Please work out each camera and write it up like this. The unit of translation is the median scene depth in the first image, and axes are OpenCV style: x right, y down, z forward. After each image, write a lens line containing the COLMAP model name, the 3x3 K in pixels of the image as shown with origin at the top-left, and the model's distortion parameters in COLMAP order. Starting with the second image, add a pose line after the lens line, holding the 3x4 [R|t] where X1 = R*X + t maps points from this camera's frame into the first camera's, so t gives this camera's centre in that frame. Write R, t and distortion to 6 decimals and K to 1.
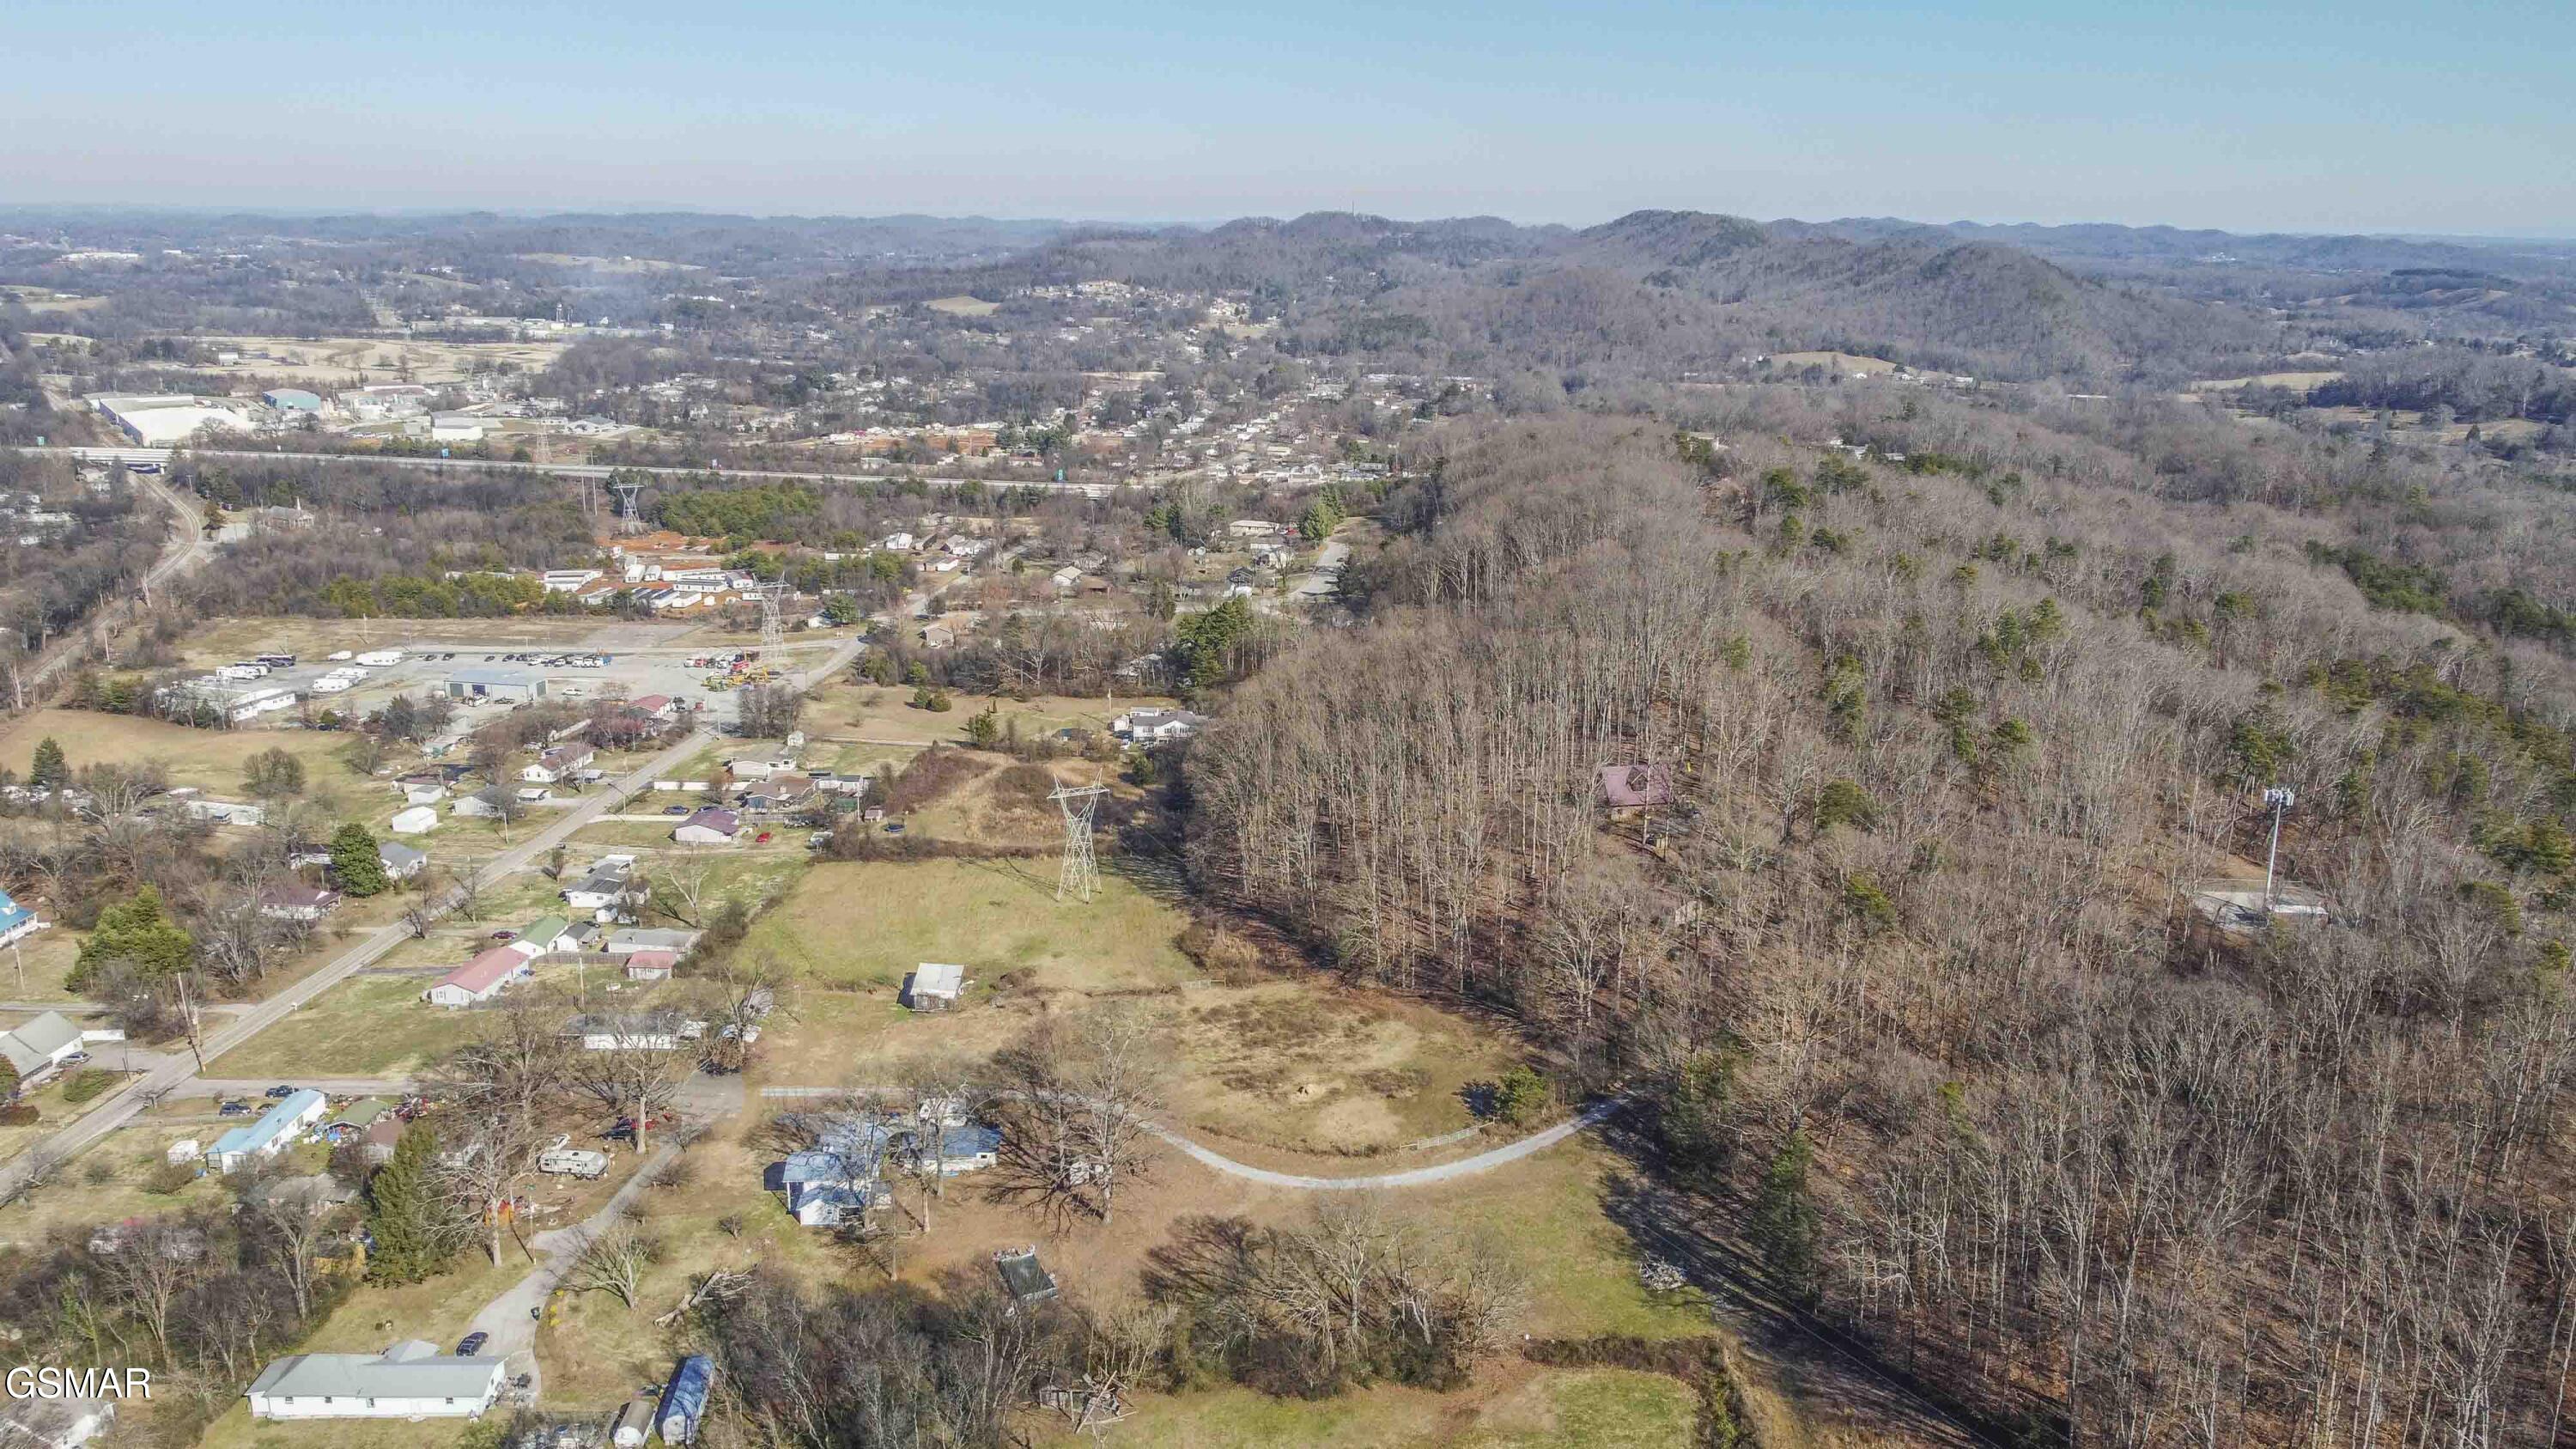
lens RADIAL K [[1968.6, 0, 1276.7], [0, 1968.6, 700.3], [0, 0, 1]] dist [0.019062, -0.030883]
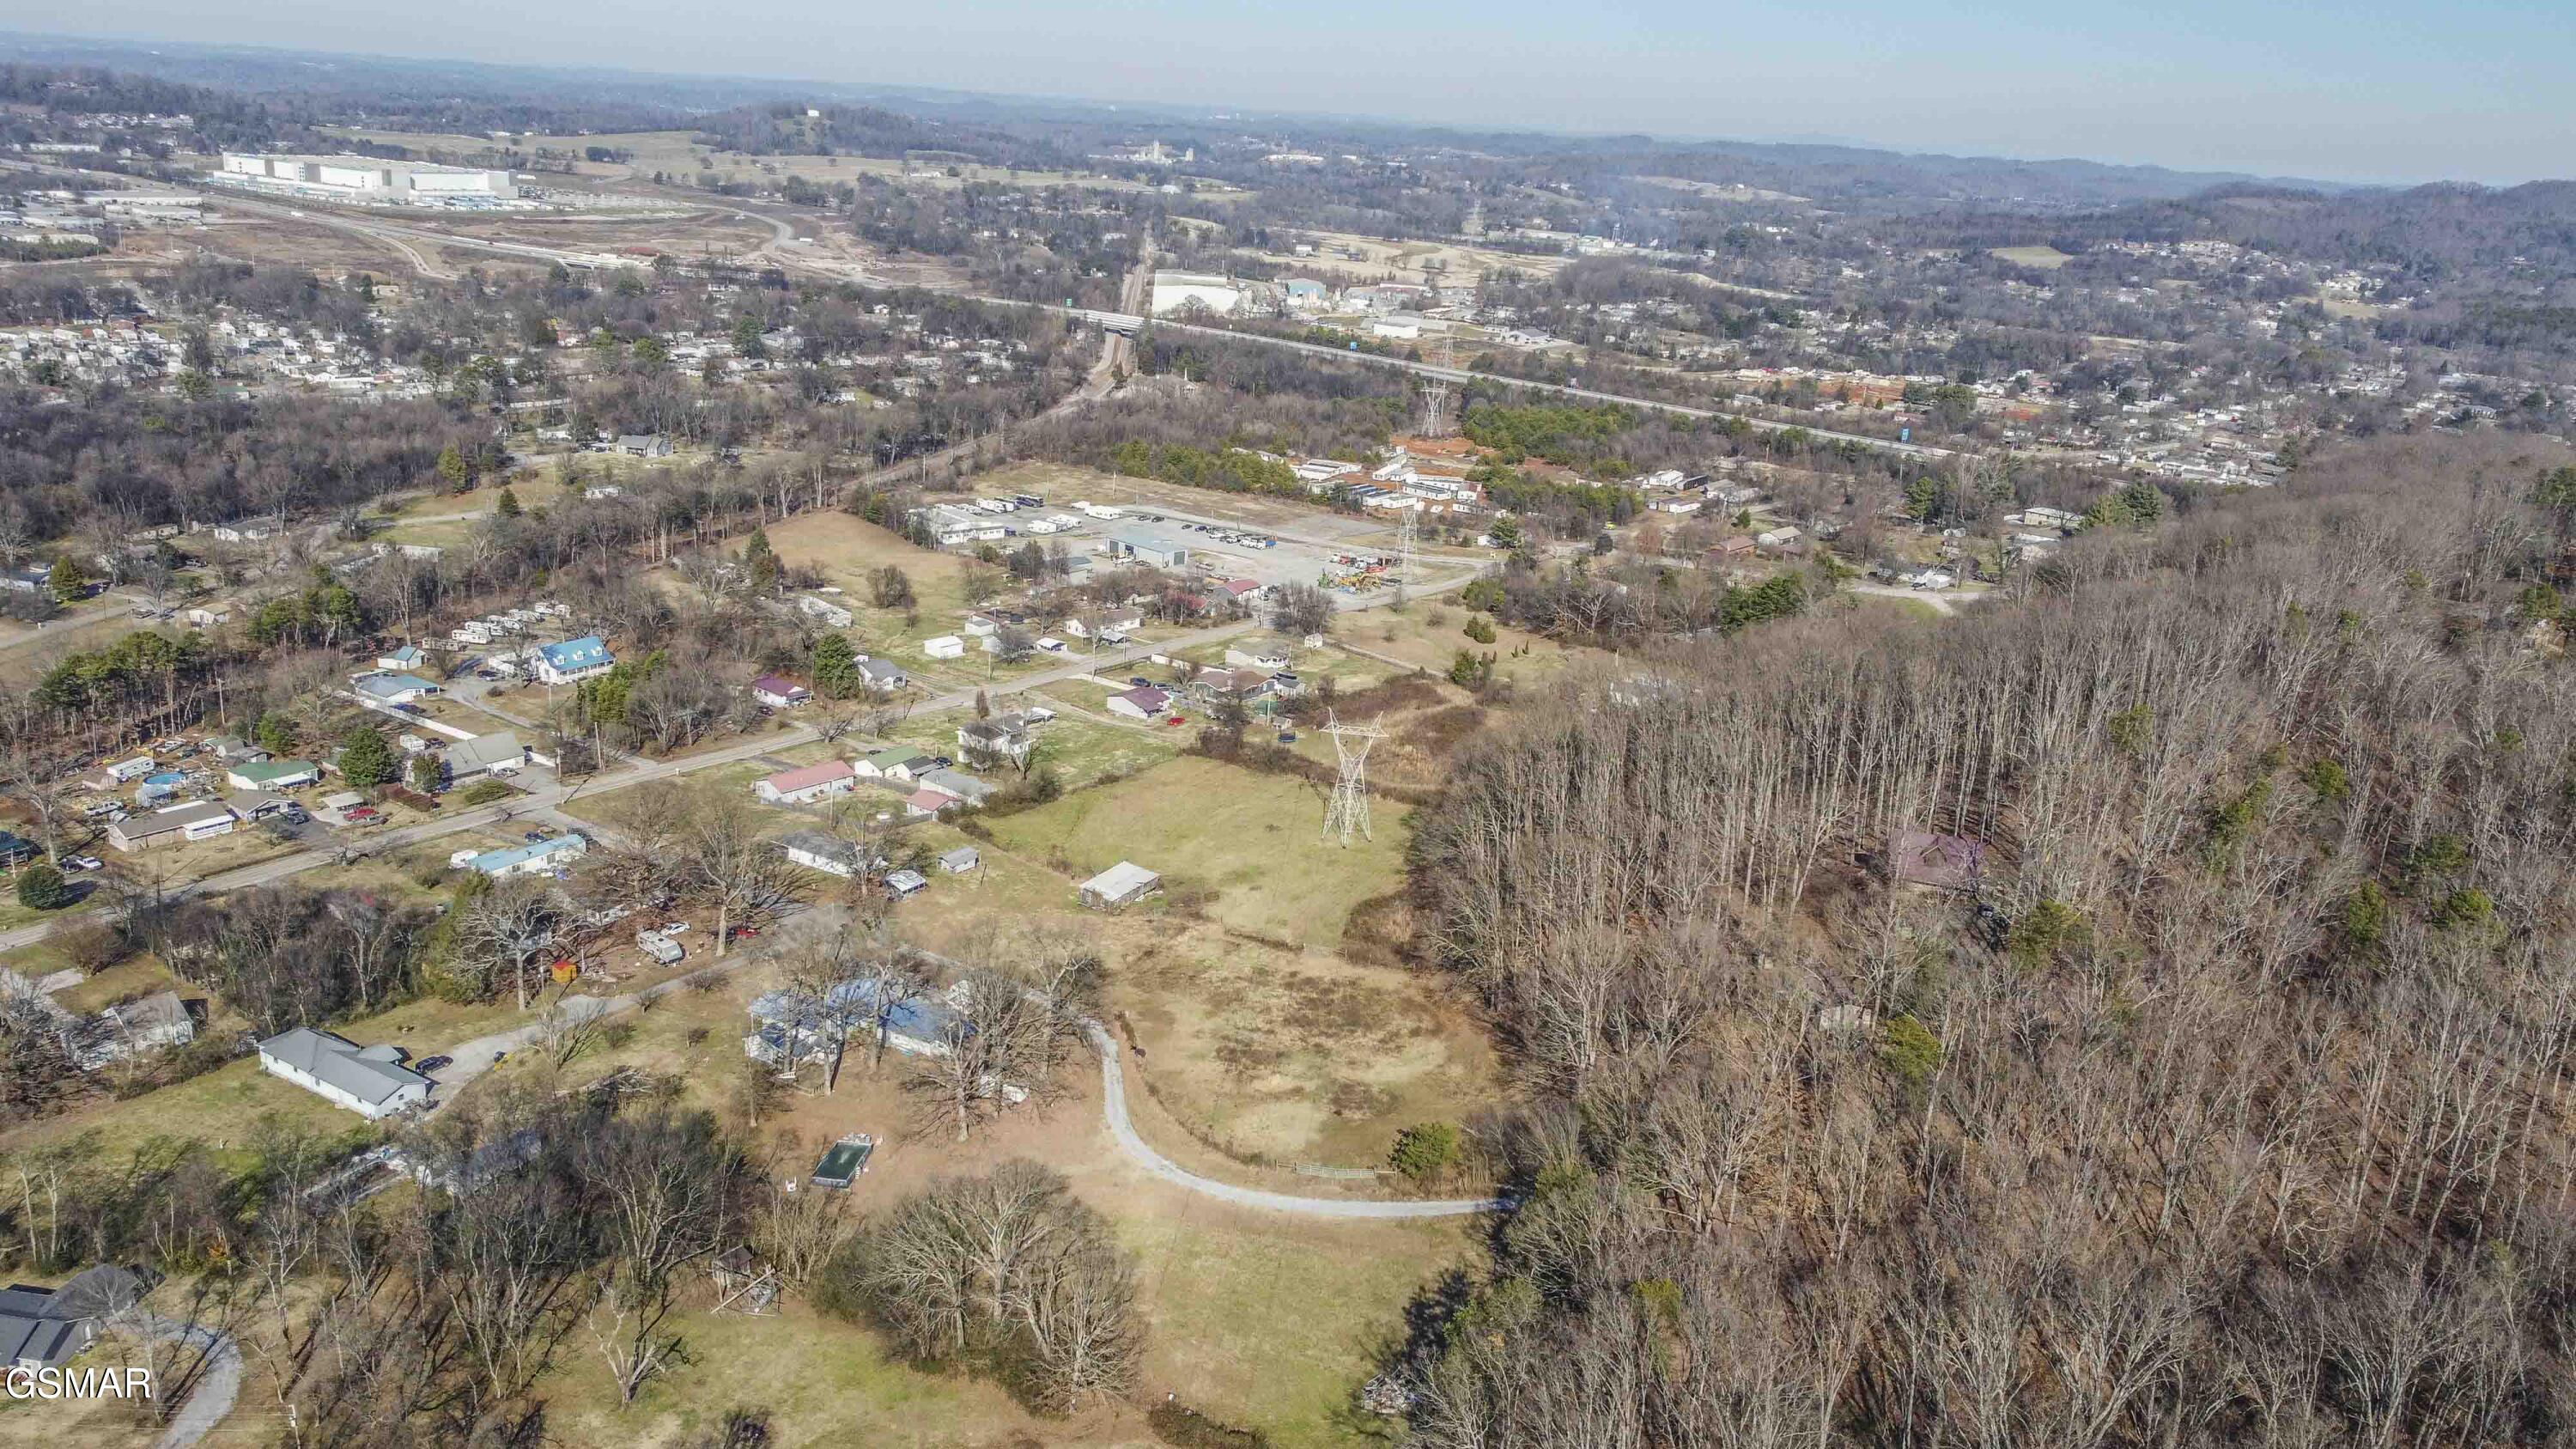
lens RADIAL K [[1968.6, 0, 1276.7], [0, 1968.6, 700.3], [0, 0, 1]] dist [0.019062, -0.030883]
pose [[0.842578, 0.191517, -0.503372, 0.225438], [-0.176089, 0.981233, 0.078578, -0.023611], [0.508974, 0.022430, 0.860490, 0.108922]]
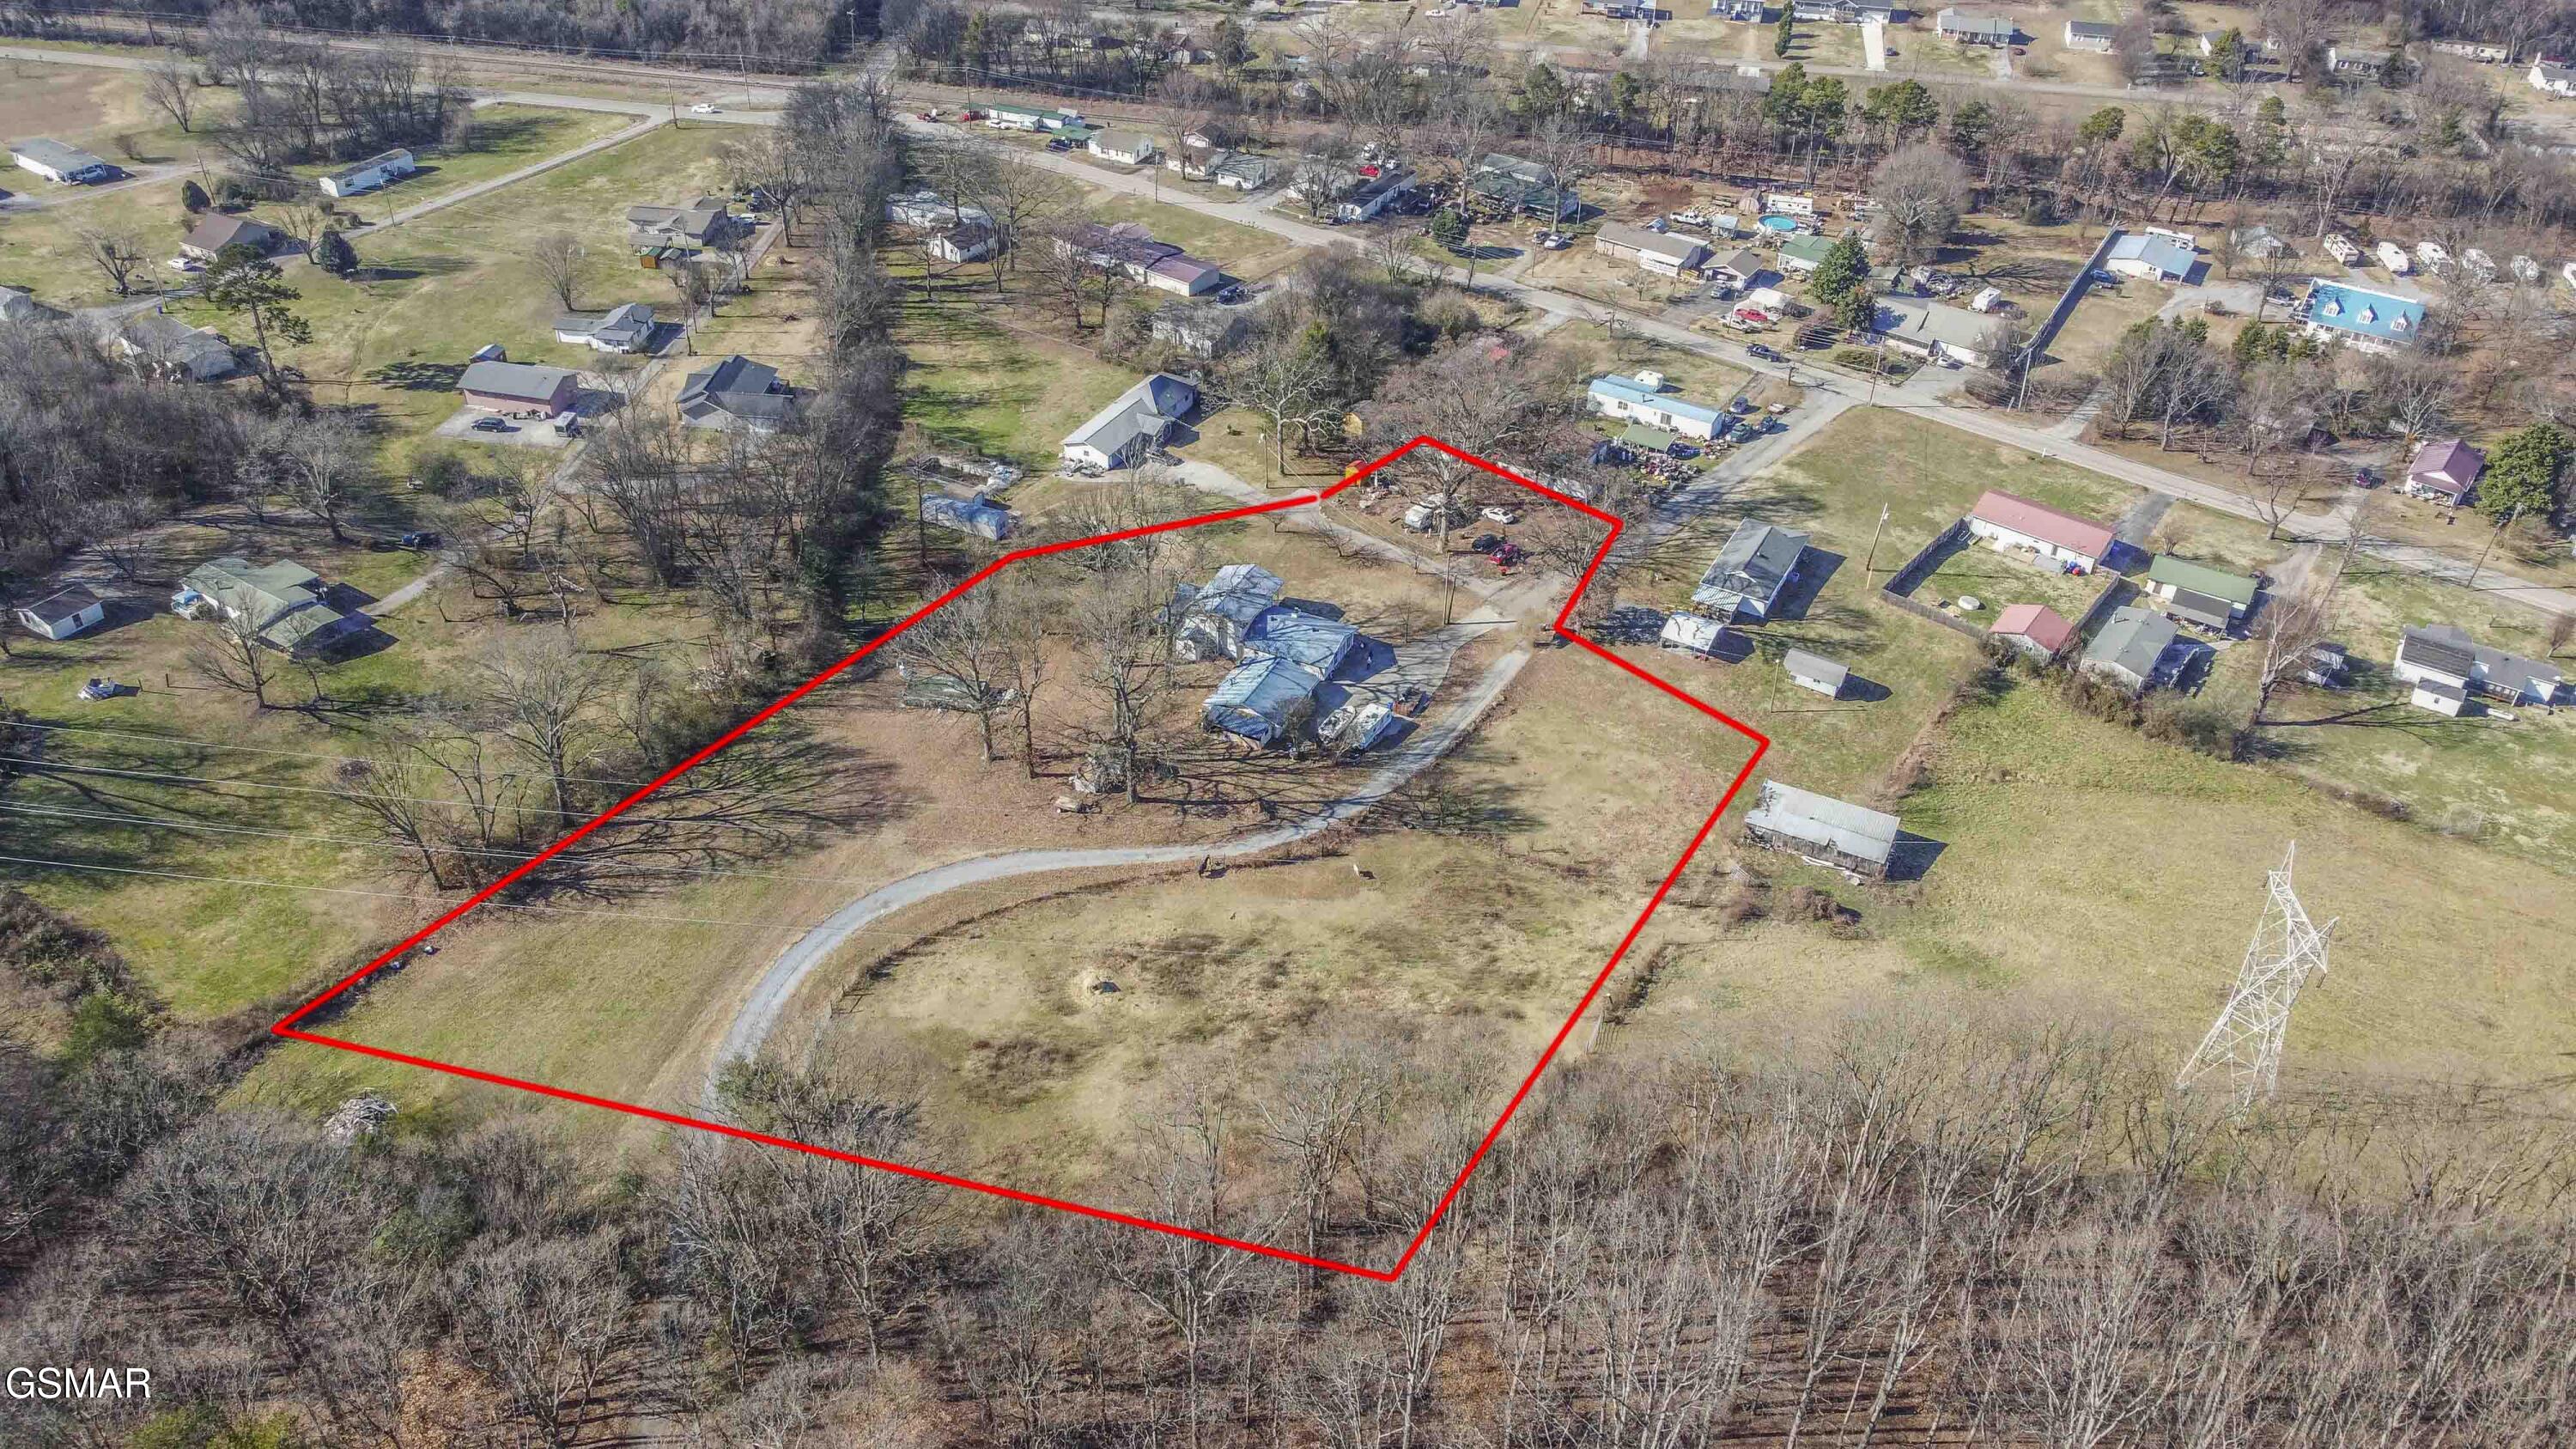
lens RADIAL K [[1968.6, 0, 1276.7], [0, 1968.6, 700.3], [0, 0, 1]] dist [0.019062, -0.030883]
pose [[-0.487738, 0.486760, -0.724690, 0.200143], [-0.236036, 0.725677, 0.646282, -0.142895], [0.840475, 0.486269, -0.239048, 0.588546]]
